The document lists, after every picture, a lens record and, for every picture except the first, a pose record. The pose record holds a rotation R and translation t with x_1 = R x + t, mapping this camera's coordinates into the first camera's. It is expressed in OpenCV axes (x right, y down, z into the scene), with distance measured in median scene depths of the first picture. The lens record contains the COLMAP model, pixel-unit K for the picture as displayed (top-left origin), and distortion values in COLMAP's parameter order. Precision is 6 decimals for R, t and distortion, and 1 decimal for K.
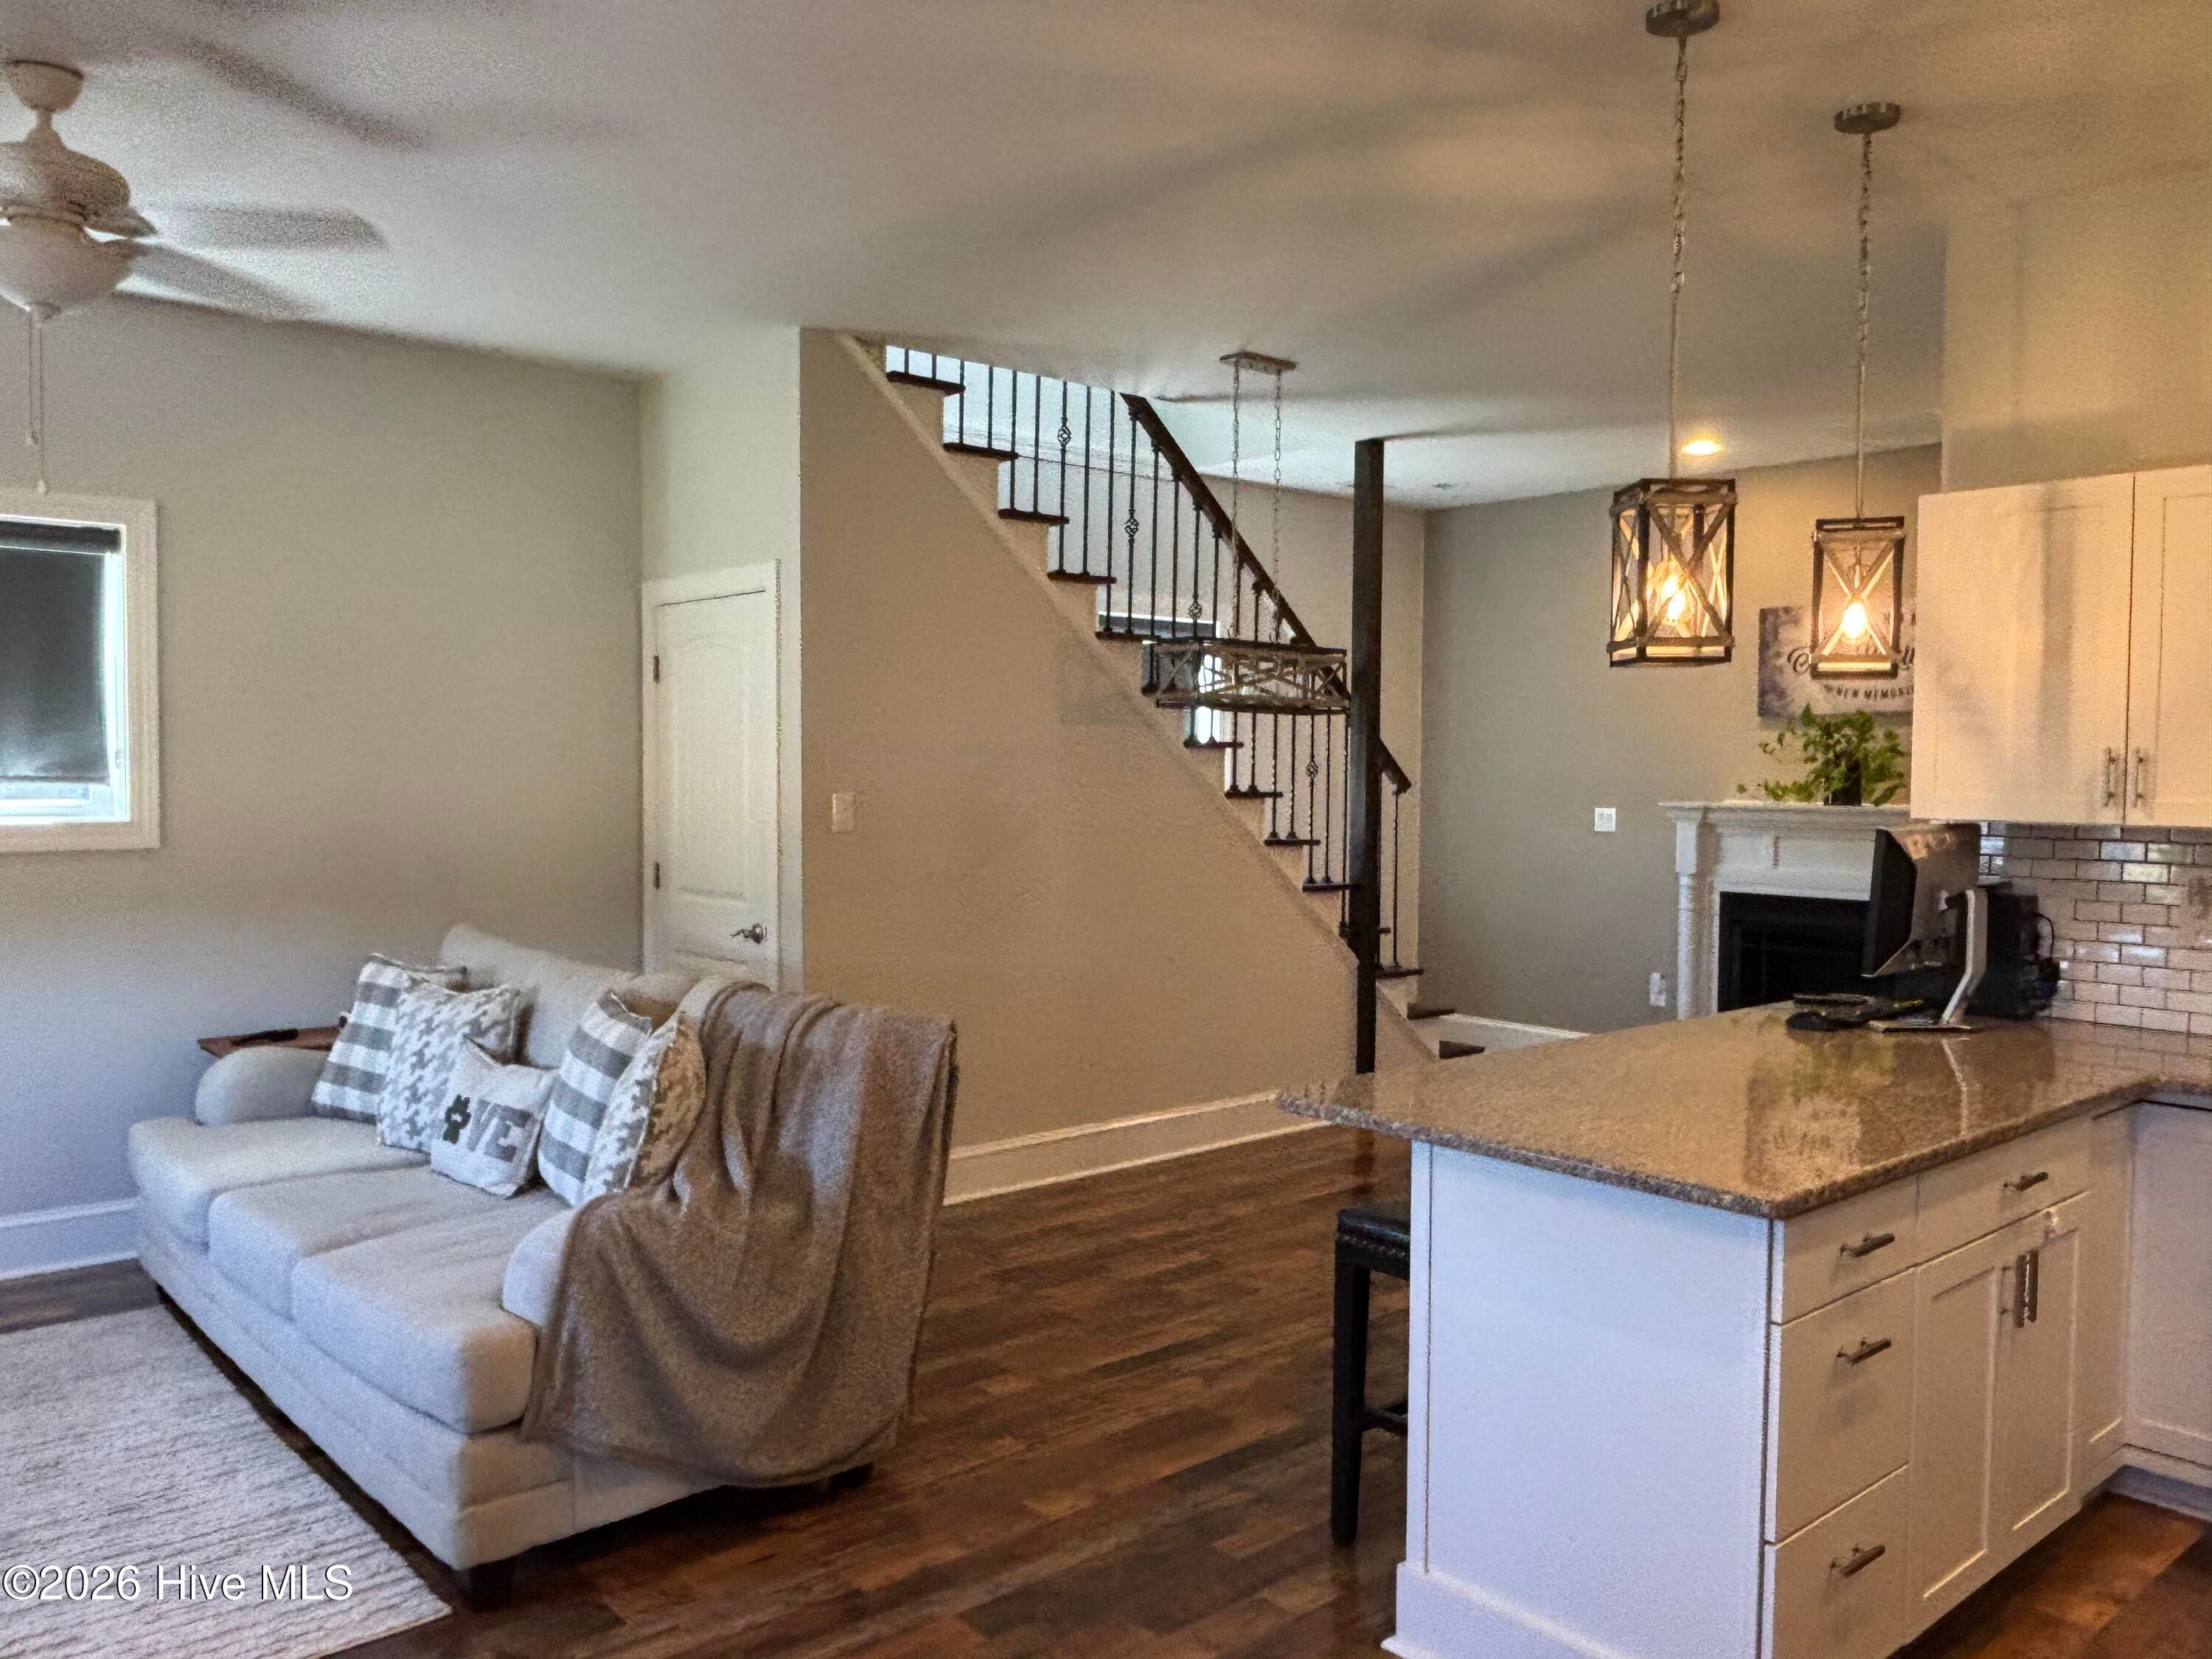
lens RADIAL K [[1683.8, 0, 1104.7], [0, 1683.8, 829.1], [0, 0, 1]] dist [0.034458, -0.020894]
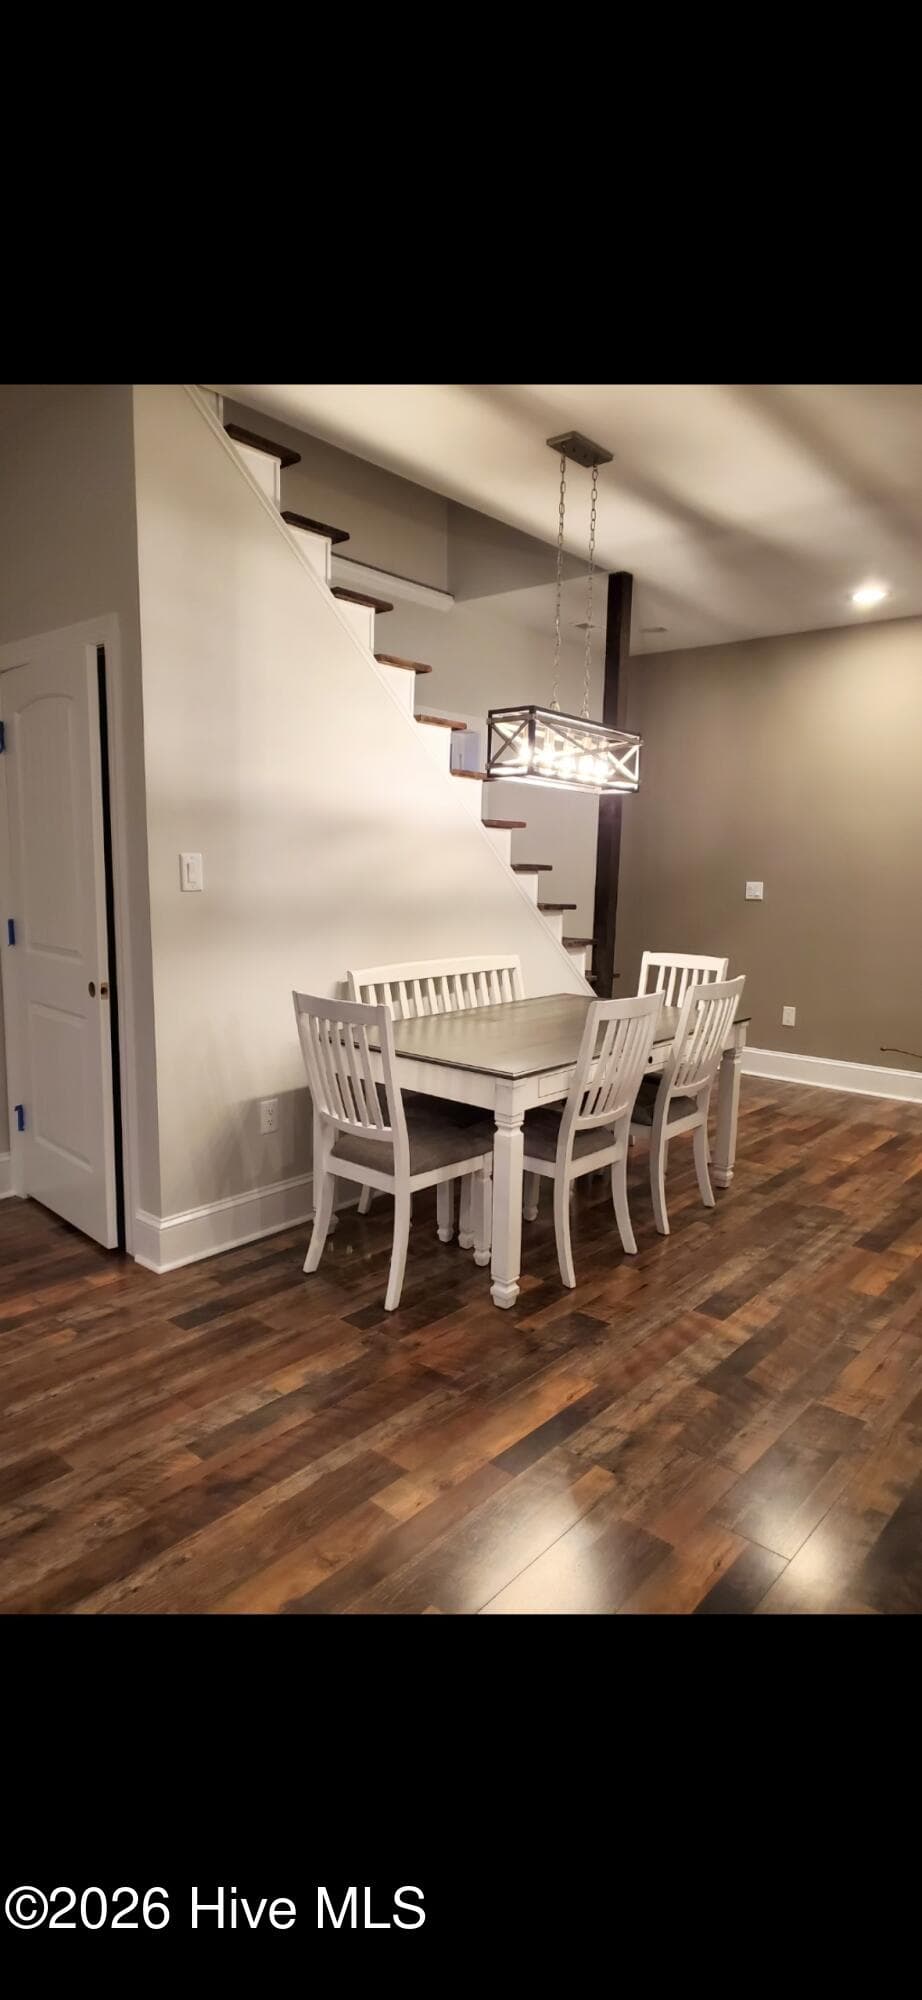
lens RADIAL K [[970.5, 0, 442.1], [0, 970.5, 1013.3], [0, 0, 1]] dist [0.002112, 0.000092]
pose [[0.991240, -0.008185, 0.131815, -0.090353], [-0.007136, 0.993300, 0.115341, 0.005311], [-0.131876, -0.115272, 0.984541, 0.418154]]
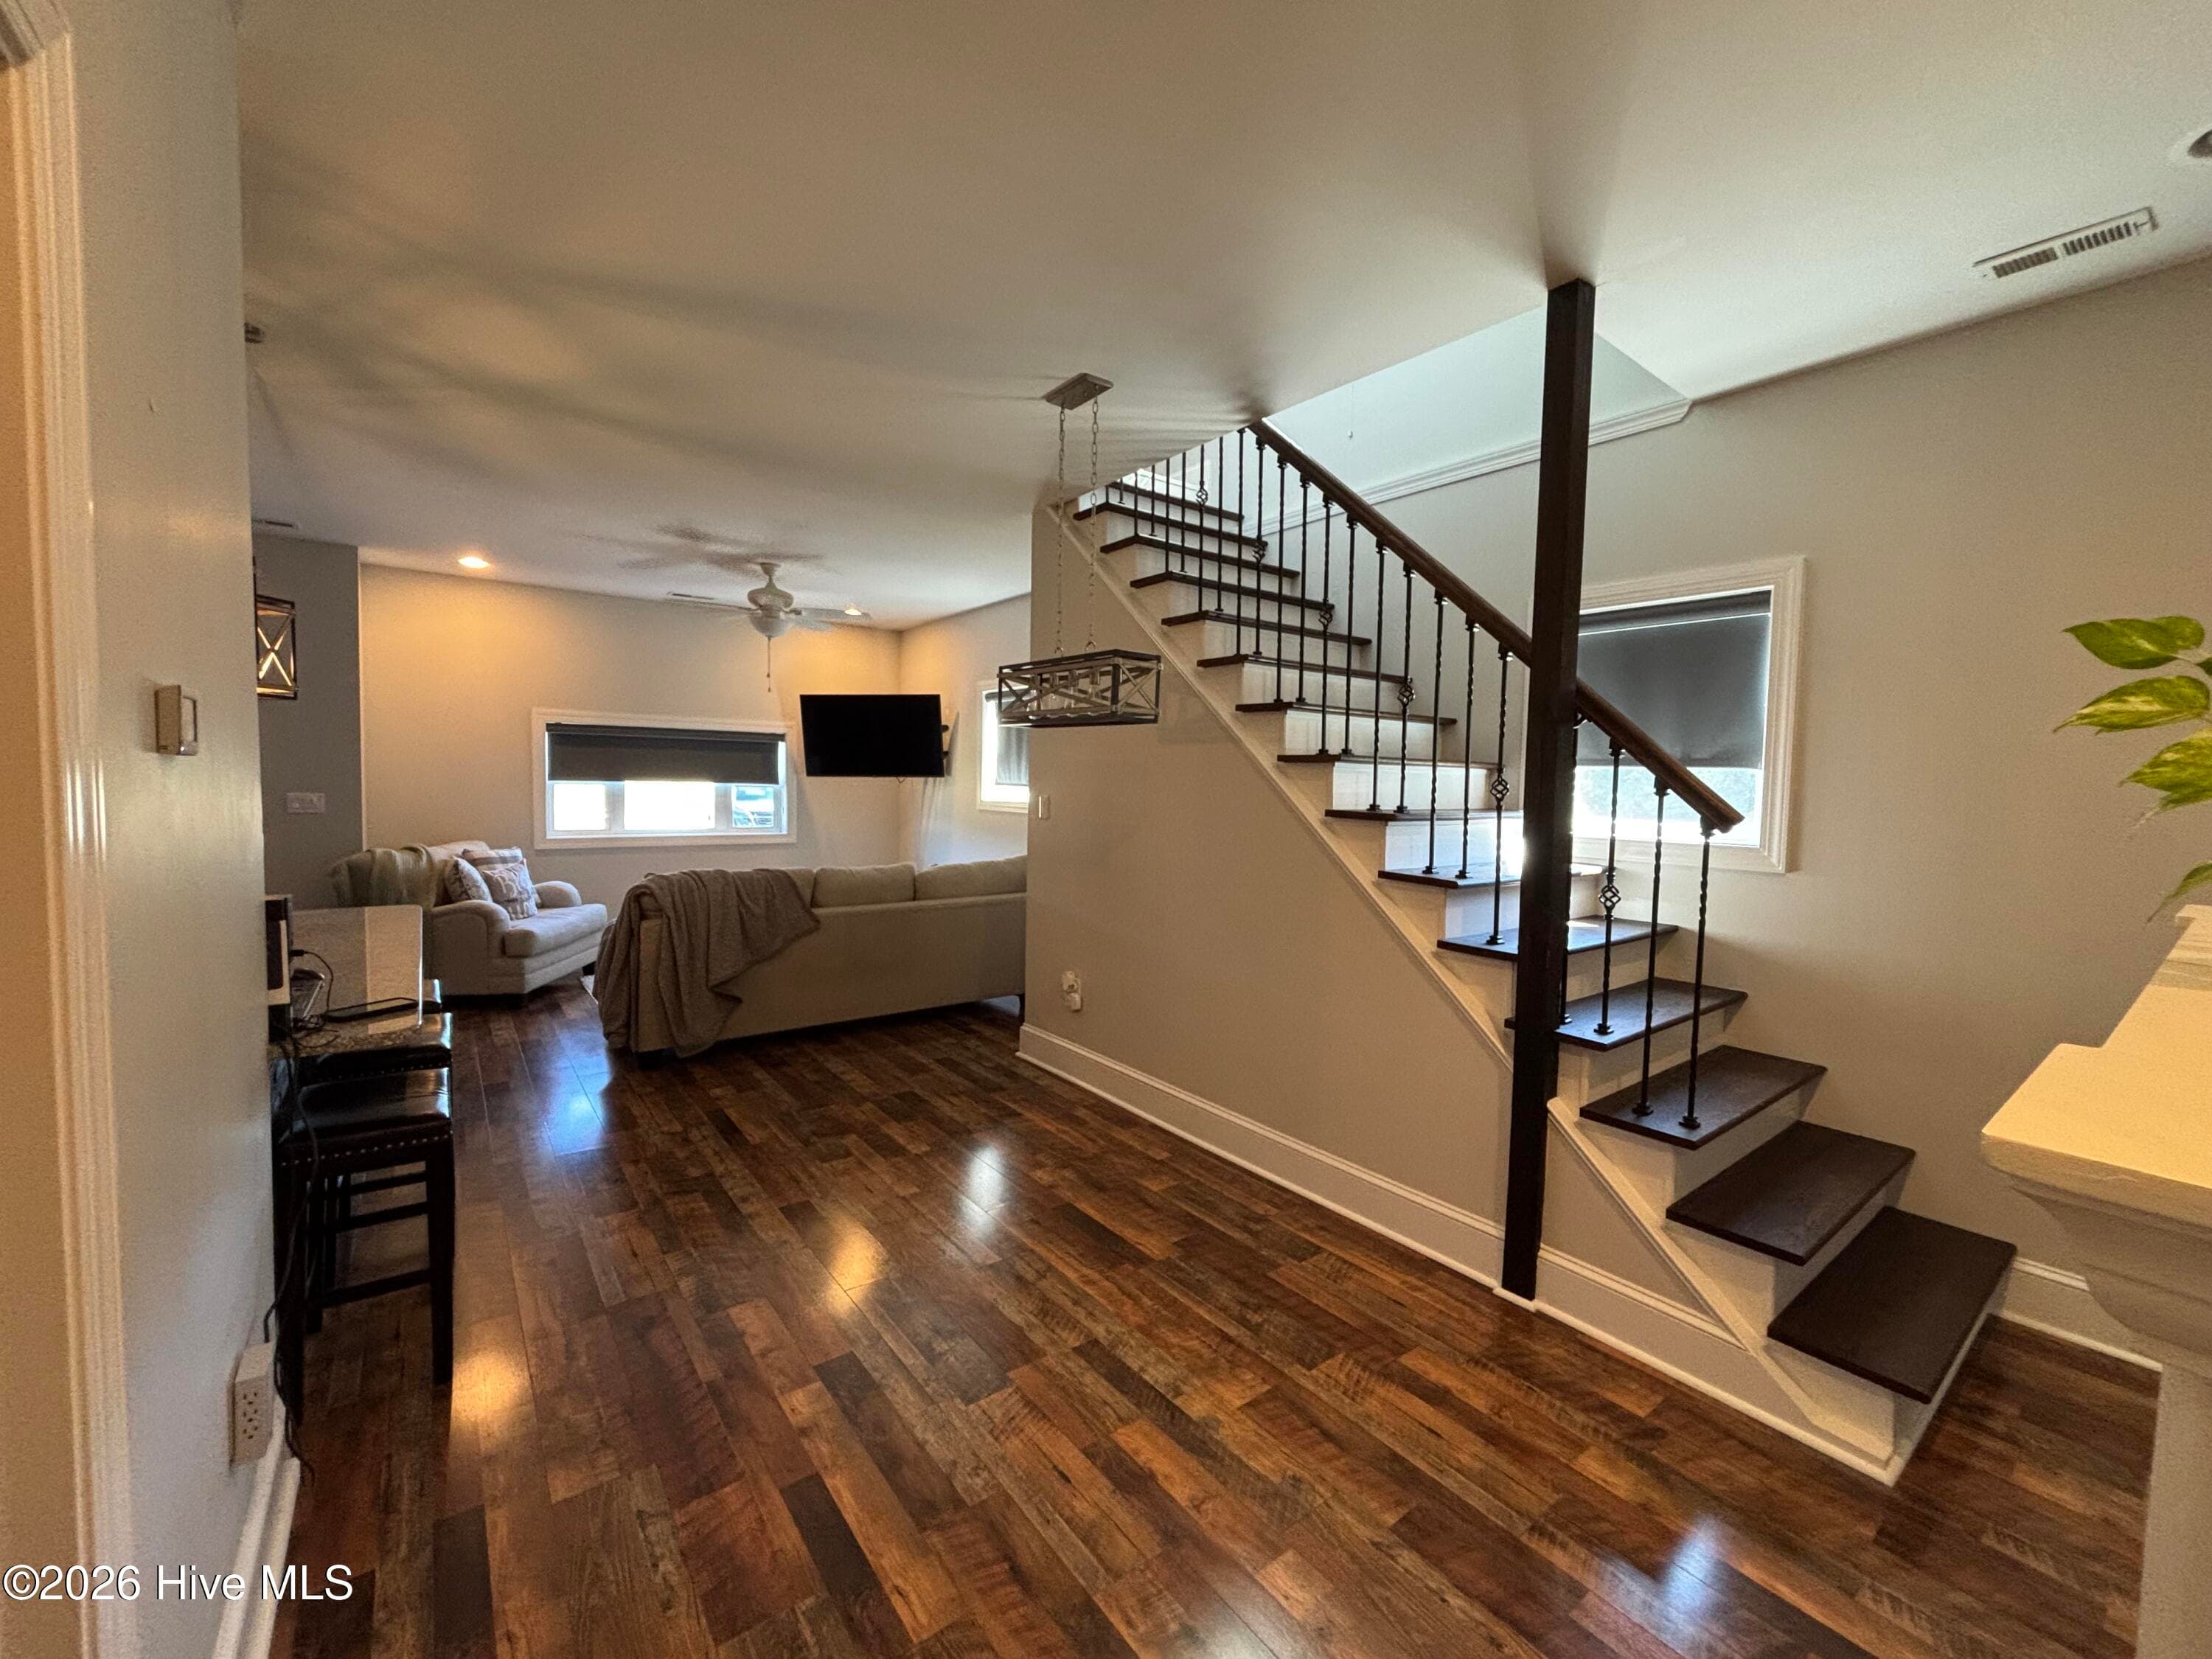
lens RADIAL K [[901.1, 0, 1098.5], [0, 901.1, 822.2], [0, 0, 1]] dist [0.006116, -0.000056]
pose [[-0.071123, 0.045736, -0.996418, 0.760246], [-0.060401, 0.996918, 0.050070, -0.044065], [0.995637, 0.063746, -0.068141, 1.221949]]
